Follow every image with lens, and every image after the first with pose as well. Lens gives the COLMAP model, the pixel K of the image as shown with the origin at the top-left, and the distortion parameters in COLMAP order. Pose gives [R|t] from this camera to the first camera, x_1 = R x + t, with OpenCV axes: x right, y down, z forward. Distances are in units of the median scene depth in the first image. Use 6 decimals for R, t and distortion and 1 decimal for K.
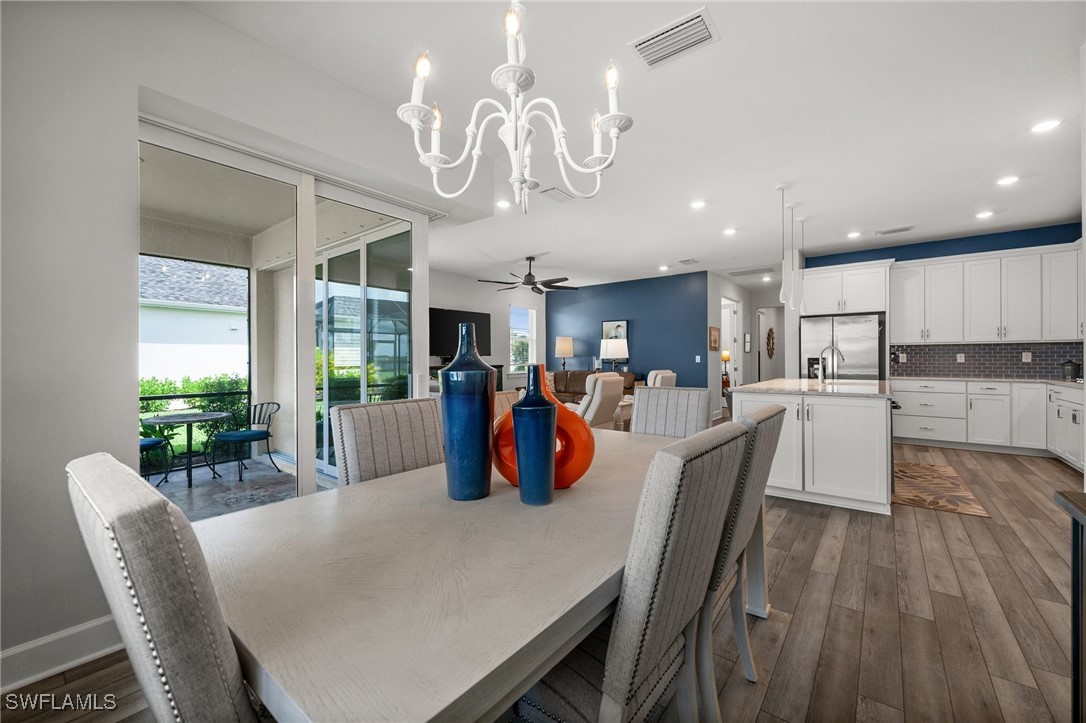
lens RADIAL K [[431.4, 0, 540.9], [0, 431.4, 358.4], [0, 0, 1]] dist [0.001752, -0.000305]
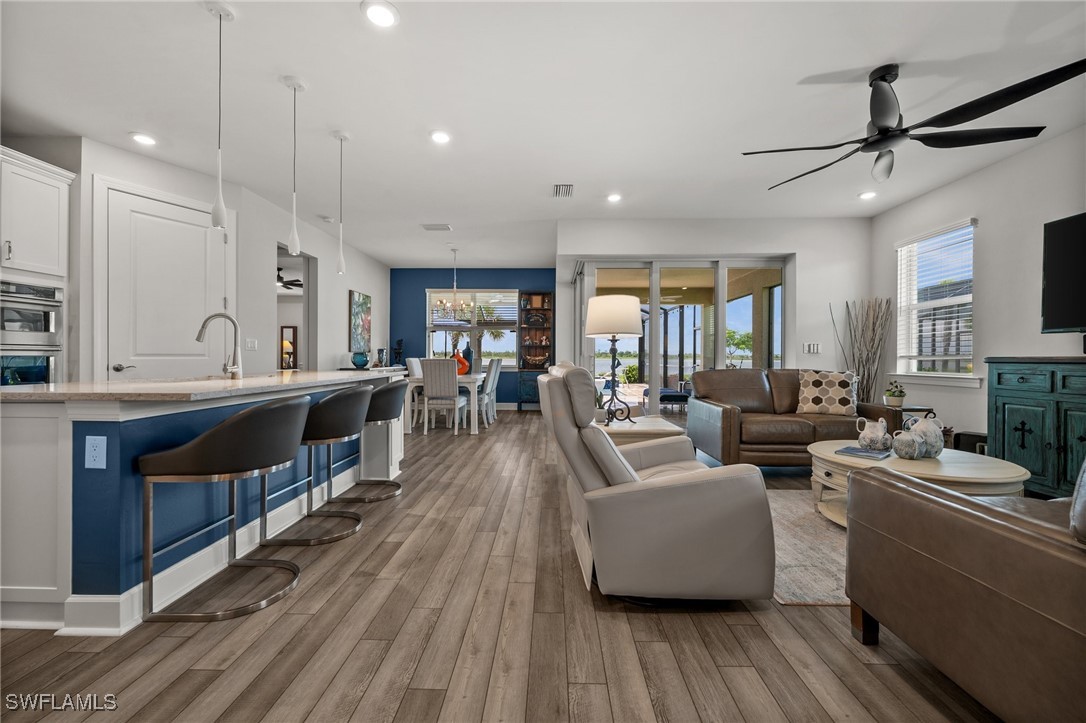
lens RADIAL K [[431.4, 0, 543.0], [0, 431.4, 356.5], [0, 0, 1]] dist [0.001752, -0.000305]
pose [[-0.794686, 0.002086, -0.607017, 0.482841], [0.001266, 0.999998, 0.001779, 0.019101], [0.607019, 0.000645, -0.794687, 1.213417]]
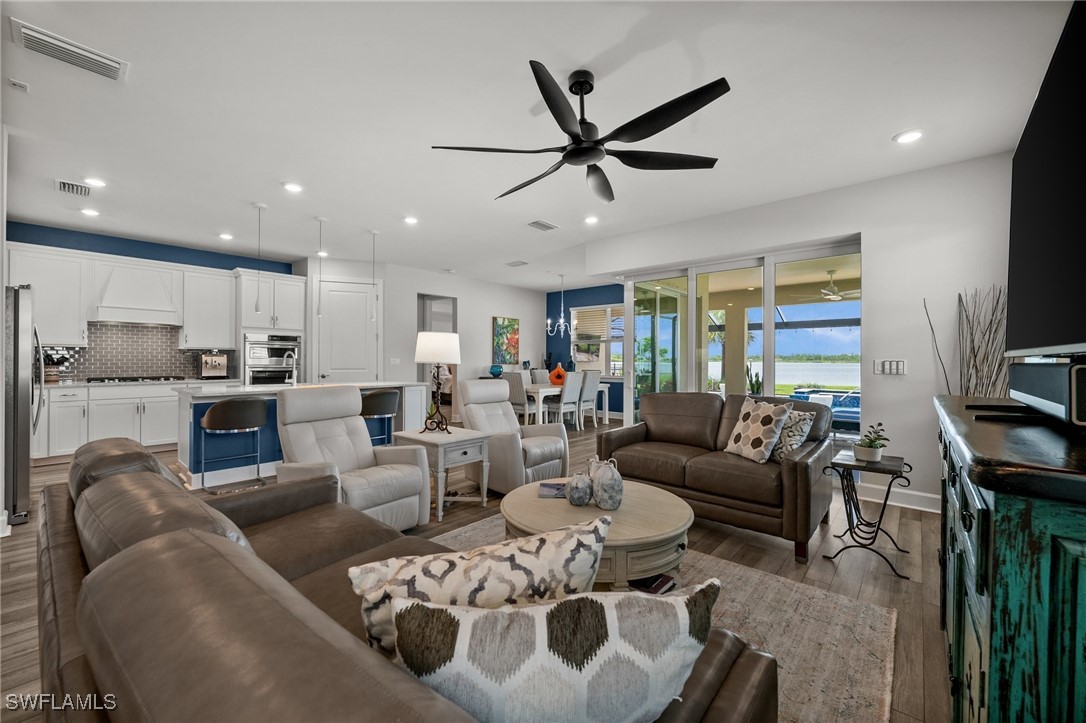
lens RADIAL K [[431.4, 0, 540.6], [0, 431.4, 357.9], [0, 0, 1]] dist [0.001752, -0.000305]
pose [[-0.998855, 0.000871, 0.047839, -0.009731], [0.000634, 0.999987, -0.004975, -0.004647], [-0.047842, -0.004939, -0.998843, 1.461843]]
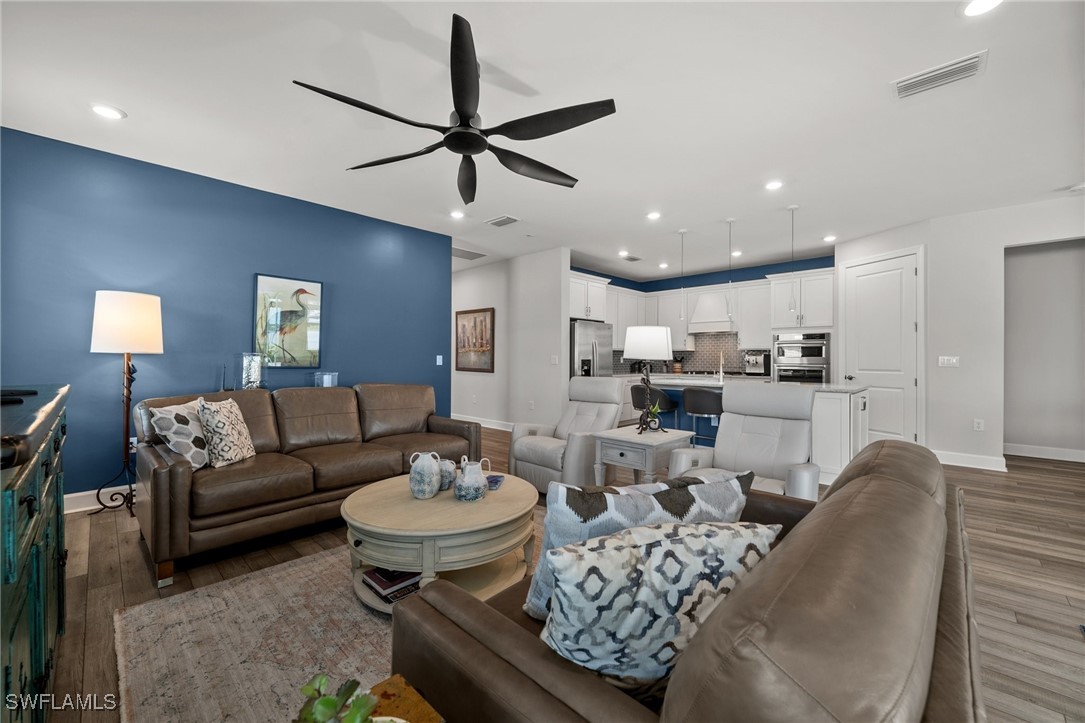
lens RADIAL K [[431.0, 0, 545.6], [0, 431.0, 354.1], [0, 0, 1]] dist [0.001752, -0.000305]
pose [[0.085760, 0.016433, 0.996180, -0.392024], [-0.004561, 0.999860, -0.016101, 0.002383], [-0.996305, -0.003163, 0.085823, 0.982542]]
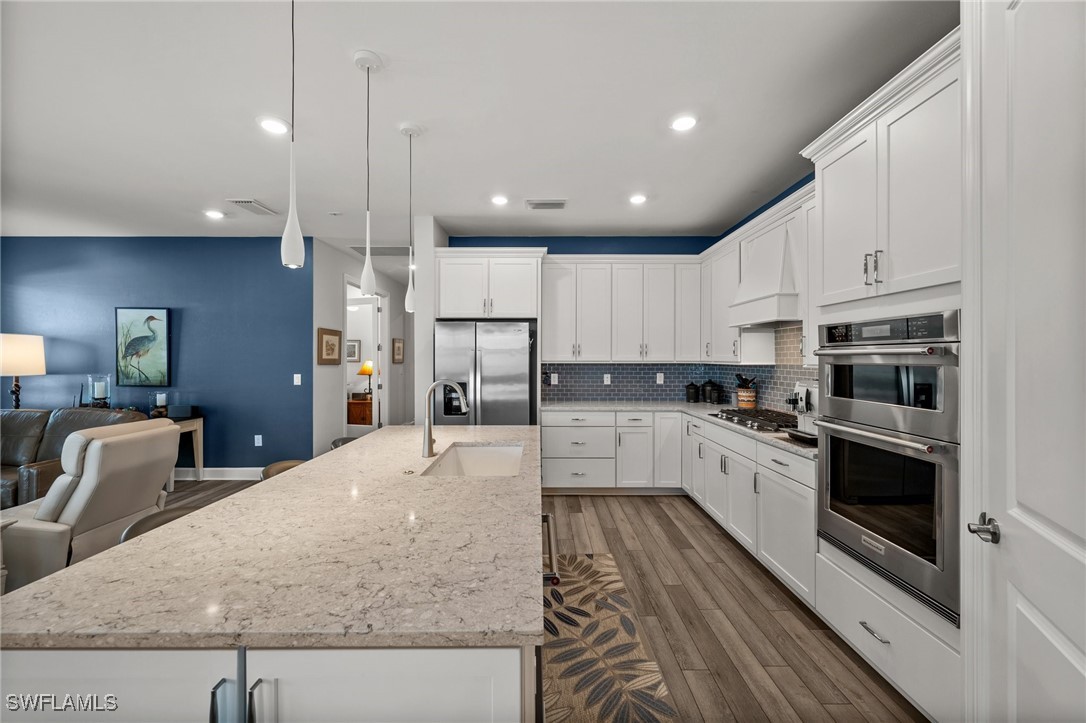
lens RADIAL K [[431.4, 0, 541.9], [0, 431.4, 359.5], [0, 0, 1]] dist [0.001752, -0.000305]
pose [[0.779526, 0.001333, 0.626368, 0.318513], [-0.003523, 0.999991, 0.002257, -0.037383], [-0.626360, -0.003965, 0.779524, 0.390054]]
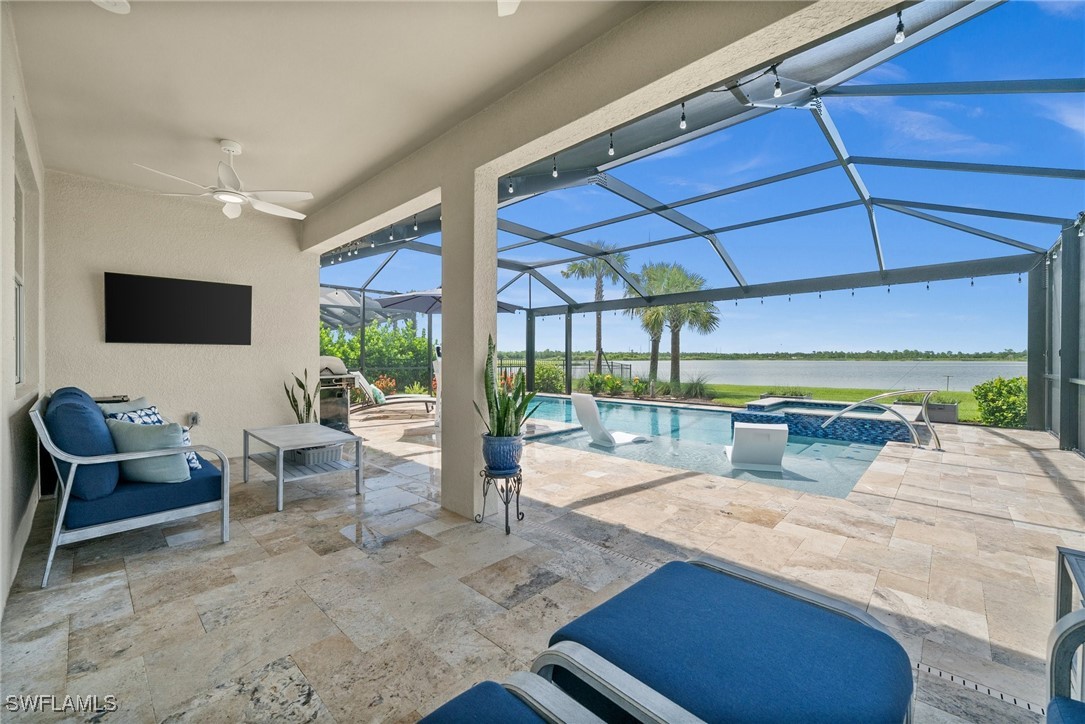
lens RADIAL K [[431.0, 0, 545.2], [0, 431.0, 362.5], [0, 0, 1]] dist [0.001752, -0.000305]
pose [[-0.996269, 0.005121, 0.086153, -0.776322], [0.005713, 0.999962, 0.006624, 0.029095], [-0.086116, 0.007092, -0.996260, 0.399127]]
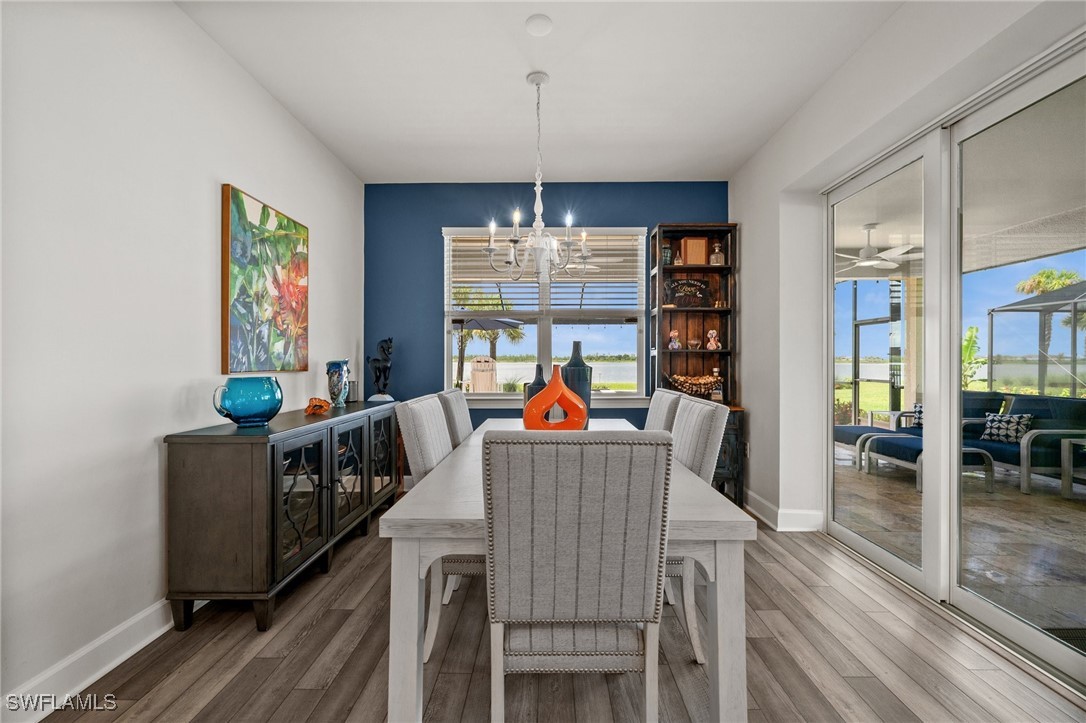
lens RADIAL K [[431.4, 0, 541.7], [0, 431.4, 360.6], [0, 0, 1]] dist [0.001752, -0.000305]
pose [[-0.791929, 0.006510, -0.610579, 0.222597], [0.005737, 0.999978, 0.003221, -0.001763], [0.610587, -0.000952, -0.791949, 0.499507]]
